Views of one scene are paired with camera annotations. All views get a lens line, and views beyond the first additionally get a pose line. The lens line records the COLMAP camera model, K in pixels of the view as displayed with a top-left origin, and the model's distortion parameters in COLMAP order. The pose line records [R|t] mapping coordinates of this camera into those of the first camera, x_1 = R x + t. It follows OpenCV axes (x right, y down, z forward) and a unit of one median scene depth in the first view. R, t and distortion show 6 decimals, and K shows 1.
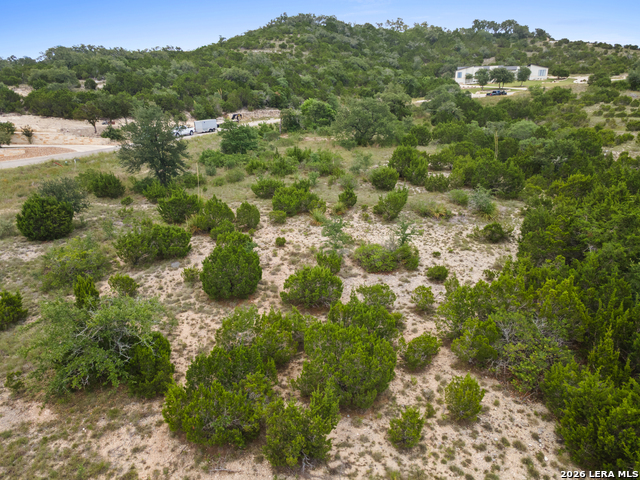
lens RADIAL K [[471.3, 0, 317.9], [0, 471.3, 240.6], [0, 0, 1]] dist [0.052276, 0.003273]
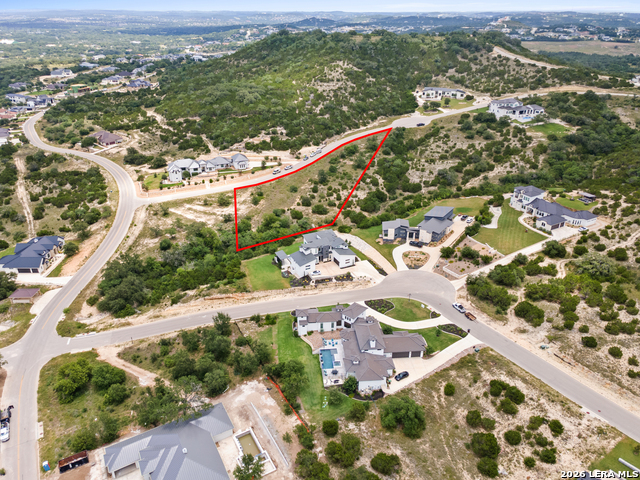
lens RADIAL K [[471.3, 0, 317.9], [0, 471.3, 240.6], [0, 0, 1]] dist [0.052276, 0.003273]
pose [[0.996209, 0.033562, -0.080257, 0.182201], [-0.016433, 0.978572, 0.205247, -0.895143], [0.085425, -0.203150, 0.975414, -7.443324]]
